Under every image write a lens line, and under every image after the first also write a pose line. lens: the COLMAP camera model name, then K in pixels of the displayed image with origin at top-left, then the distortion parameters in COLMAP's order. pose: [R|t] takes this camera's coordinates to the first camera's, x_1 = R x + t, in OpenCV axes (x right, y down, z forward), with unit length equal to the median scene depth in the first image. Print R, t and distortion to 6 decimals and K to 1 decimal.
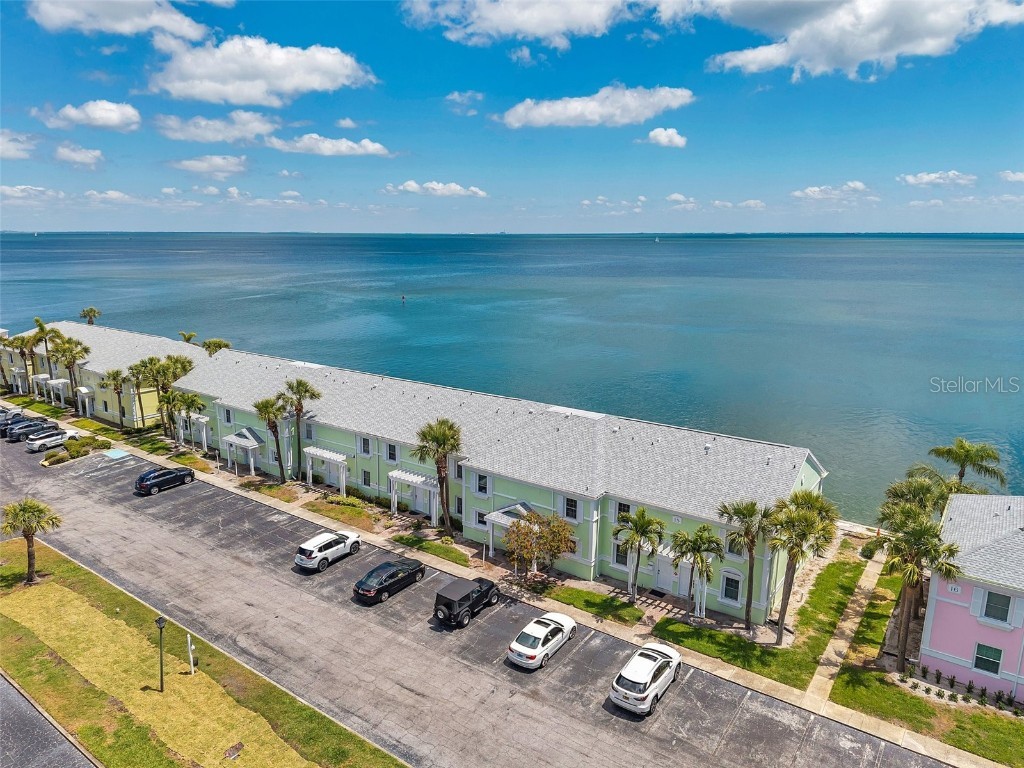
lens RADIAL K [[695.4, 0, 493.3], [0, 695.4, 379.0], [0, 0, 1]] dist [0.024851, -0.021898]
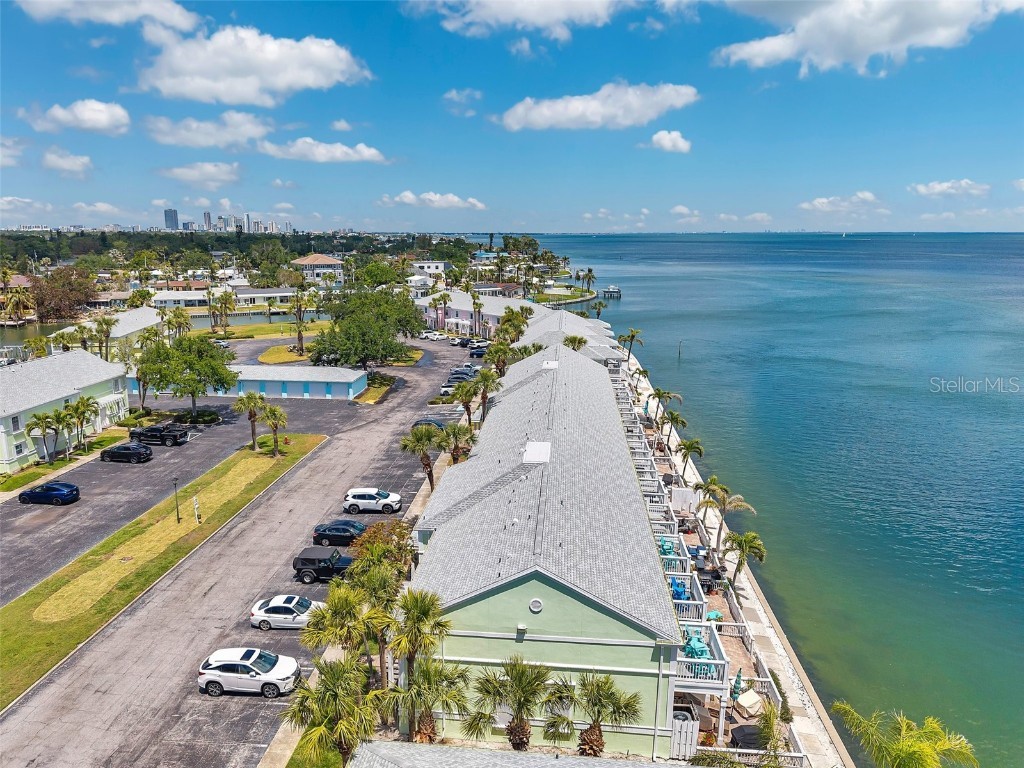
lens RADIAL K [[695.4, 0, 493.3], [0, 695.4, 379.0], [0, 0, 1]] dist [0.024851, -0.021898]
pose [[0.509166, 0.179106, -0.841826, 0.885275], [-0.176491, 0.979049, 0.101554, -0.134790], [0.842378, 0.096867, 0.530109, 0.510689]]
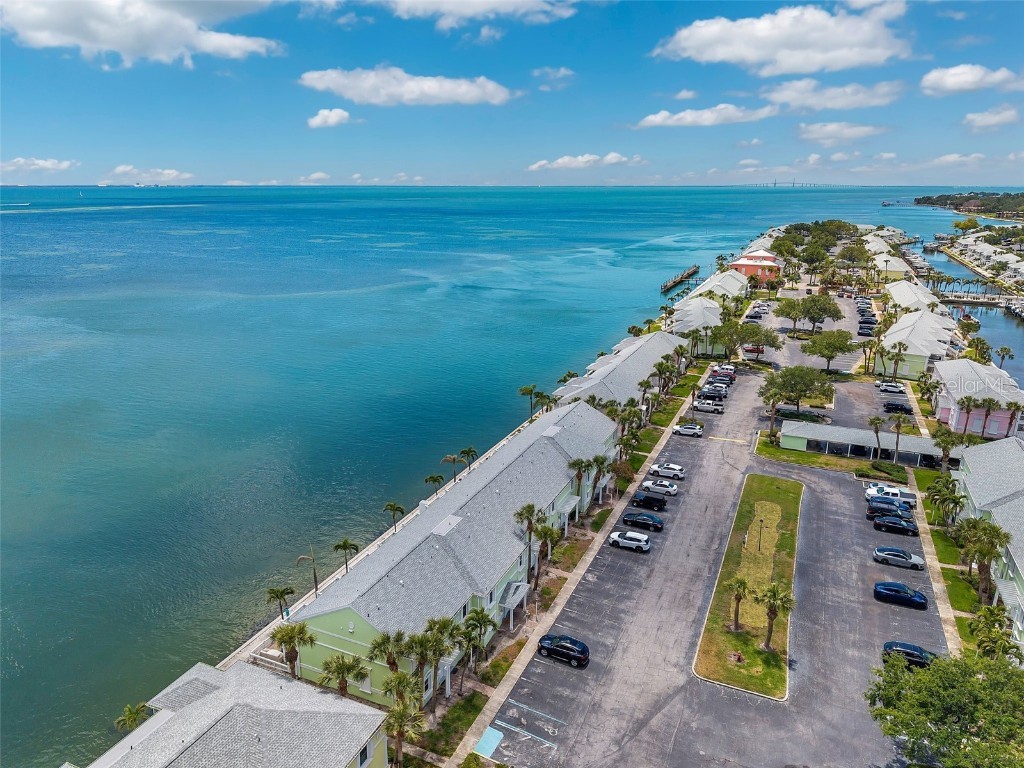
lens RADIAL K [[695.4, 0, 493.3], [0, 695.4, 379.0], [0, 0, 1]] dist [0.024851, -0.021898]
pose [[-0.207701, -0.265705, 0.941414, -1.749235], [0.202165, 0.929964, 0.307076, -0.766911], [-0.957074, 0.254101, -0.139438, 1.494527]]
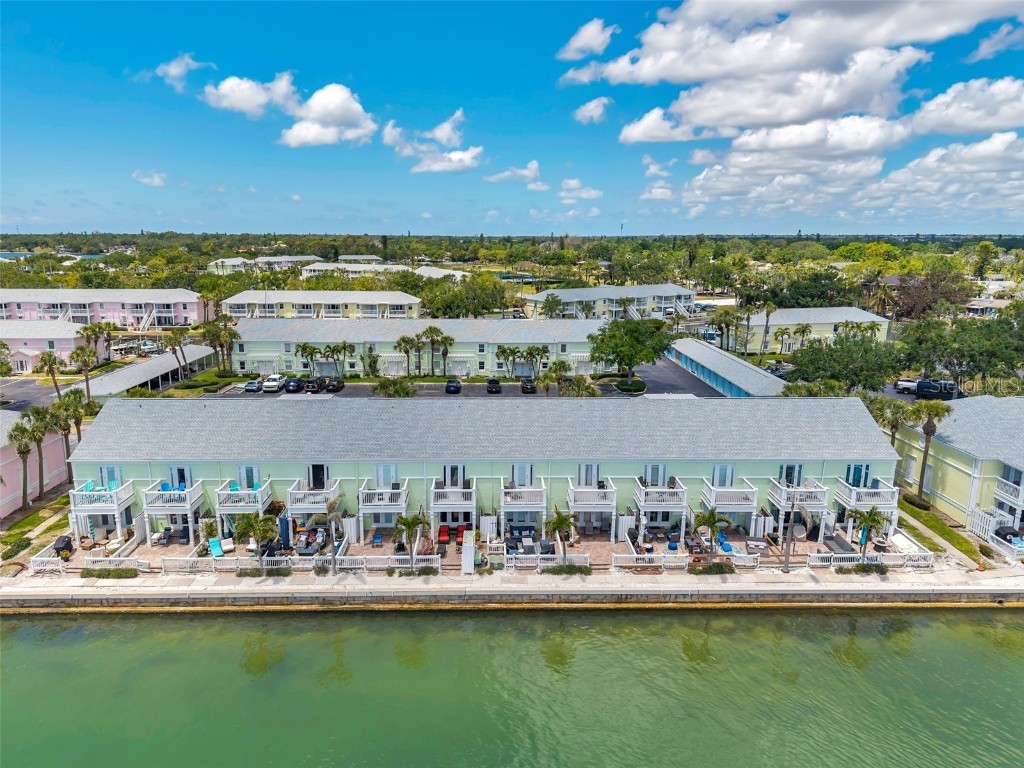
lens RADIAL K [[687.7, 0, 512.0], [0, 687.7, 384.0], [0, 0, 1]] dist [0.016221, -0.005016]
pose [[-0.782809, 0.124227, -0.609735, 0.582954], [-0.135320, 0.922434, 0.361667, -0.460608], [0.607370, 0.365626, -0.705280, 2.156735]]
